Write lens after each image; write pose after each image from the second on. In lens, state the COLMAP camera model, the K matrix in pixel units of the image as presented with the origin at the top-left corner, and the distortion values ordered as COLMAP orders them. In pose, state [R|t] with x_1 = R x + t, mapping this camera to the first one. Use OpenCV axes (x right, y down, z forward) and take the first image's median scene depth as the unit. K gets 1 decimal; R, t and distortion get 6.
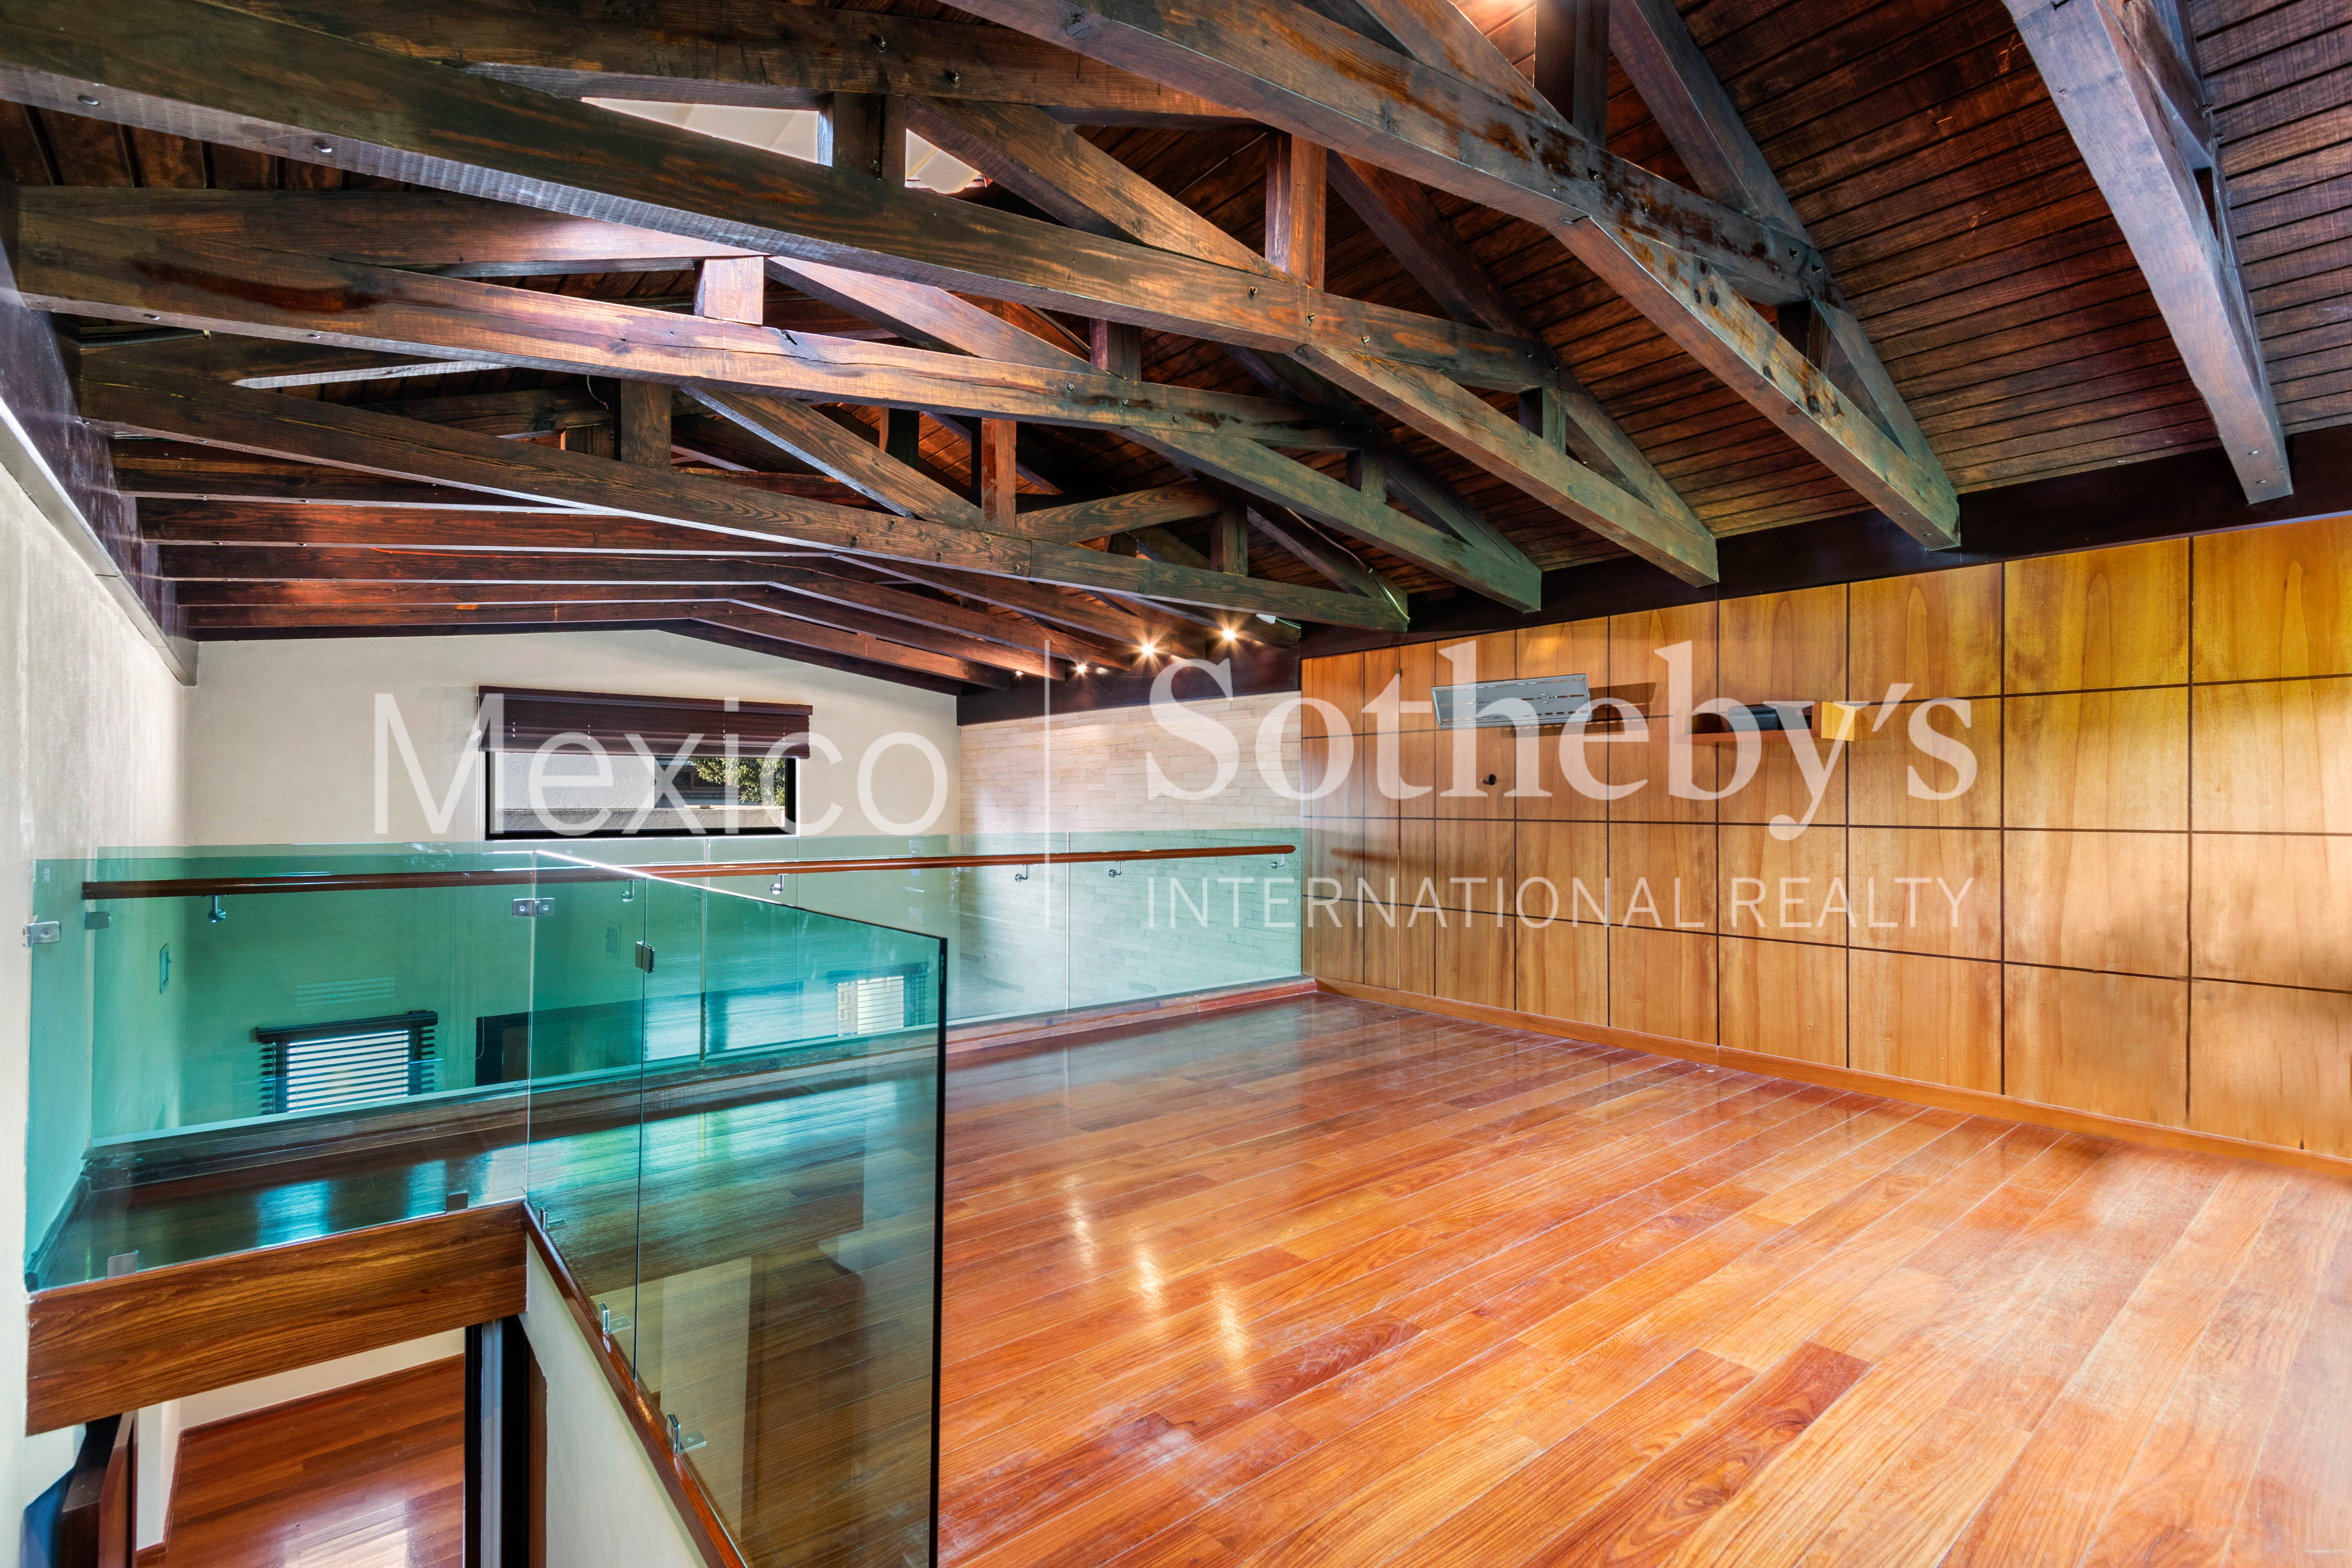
lens RADIAL K [[1072.1, 0, 1178.0], [0, 1072.1, 798.1], [0, 0, 1]] dist [0.017394, 0.000002]
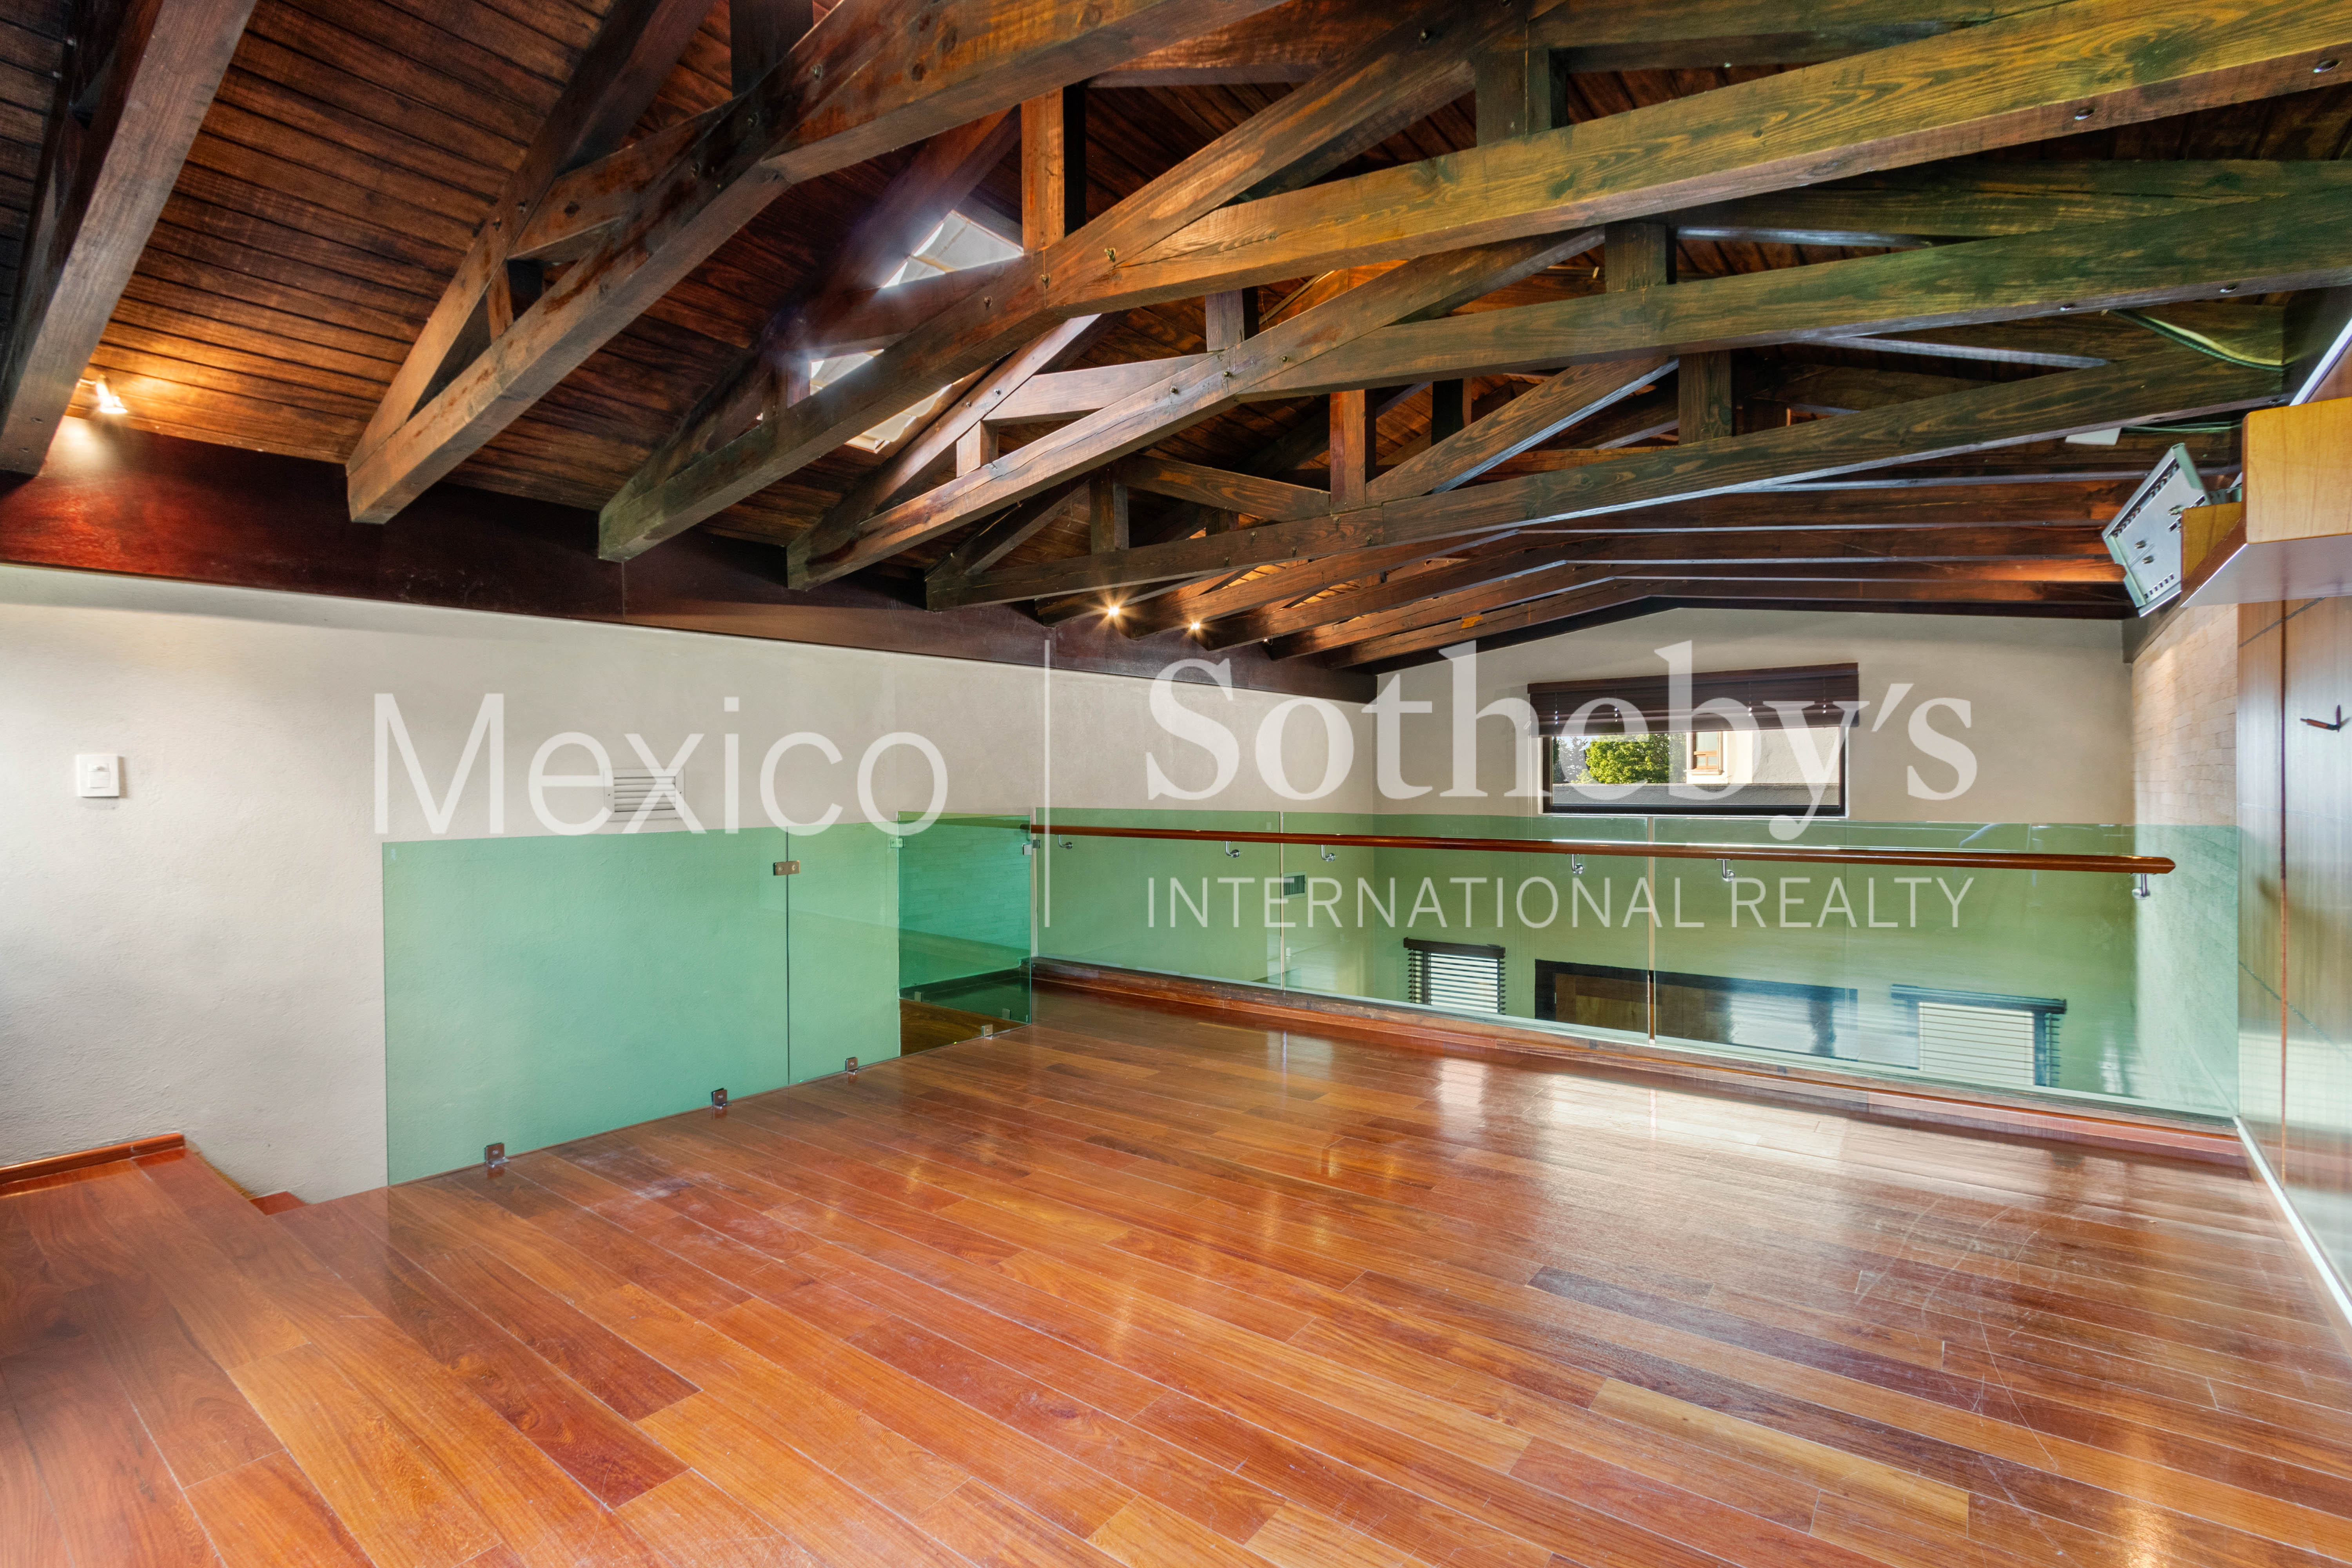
lens RADIAL K [[1087.4, 0, 1176.0], [0, 1087.4, 784.0], [0, 0, 1]] dist [0.026332, 0.000000]
pose [[0.210478, -0.001187, -0.977598, 1.002955], [0.013726, 0.999904, 0.001742, 0.003177], [0.977502, -0.013785, 0.210474, 0.820663]]
